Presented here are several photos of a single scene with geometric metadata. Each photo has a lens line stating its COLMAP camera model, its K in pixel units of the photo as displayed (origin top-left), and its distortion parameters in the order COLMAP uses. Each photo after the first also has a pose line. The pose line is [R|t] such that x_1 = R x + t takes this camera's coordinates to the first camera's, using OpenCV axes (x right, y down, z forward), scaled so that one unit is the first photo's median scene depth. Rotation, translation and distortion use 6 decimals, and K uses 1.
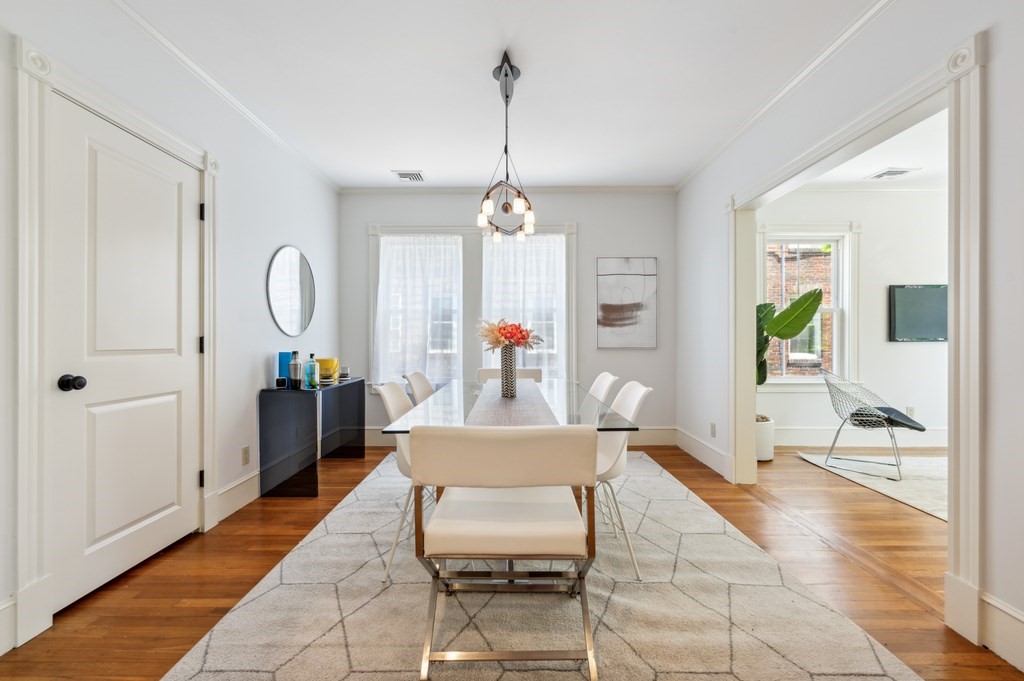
lens RADIAL K [[415.7, 0, 511.3], [0, 415.7, 342.7], [0, 0, 1]] dist [0.002111, 0.000138]
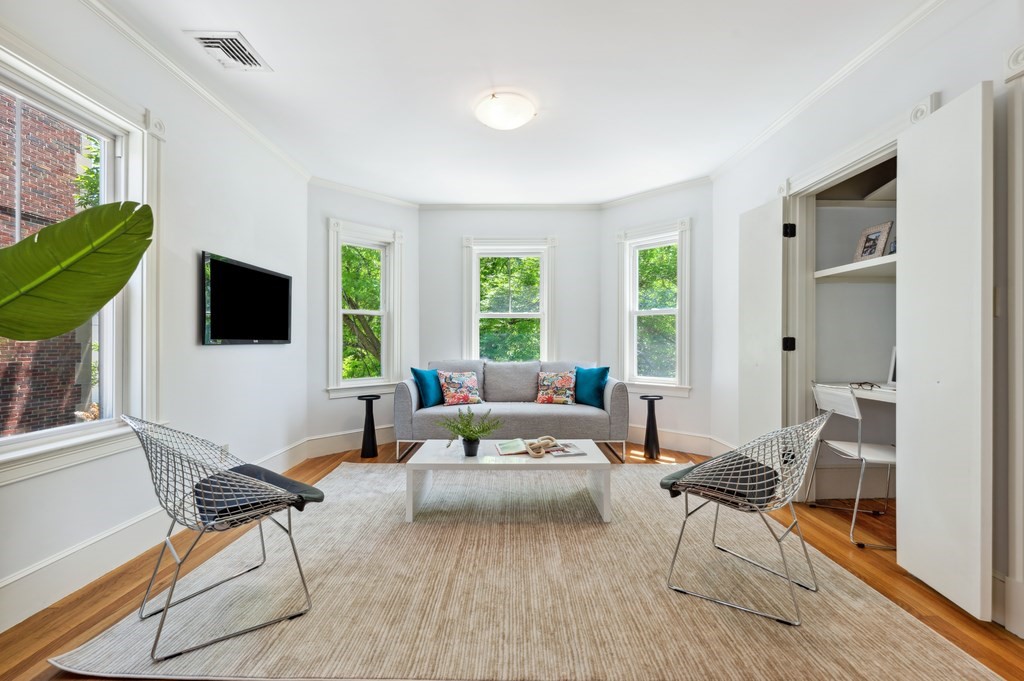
lens RADIAL K [[417.0, 0, 511.8], [0, 417.0, 345.9], [0, 0, 1]] dist [-0.000435, -0.000269]
pose [[-0.006888, -0.003804, 0.999969, 0.311990], [0.001989, 0.999991, 0.003818, -0.002537], [-0.999974, 0.002015, -0.006880, 0.574005]]
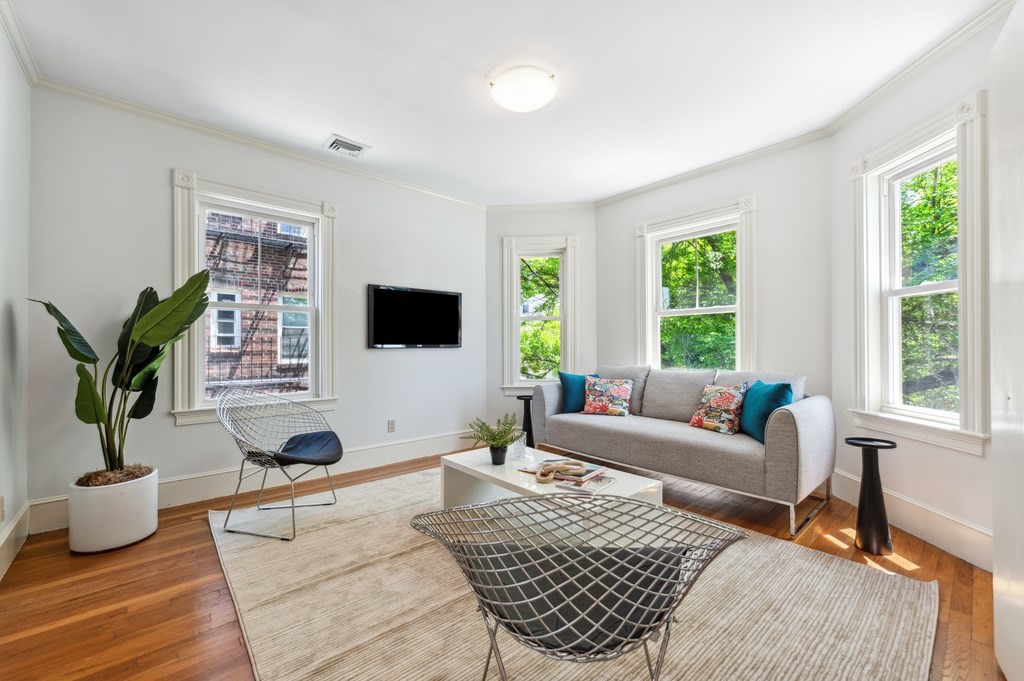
lens RADIAL K [[417.0, 0, 511.8], [0, 417.0, 345.9], [0, 0, 1]] dist [-0.000435, -0.000269]
pose [[0.747307, 0.003750, 0.664469, 0.565605], [0.001104, 0.999976, -0.006886, -0.001433], [-0.664478, 0.005880, 0.747284, 0.146545]]
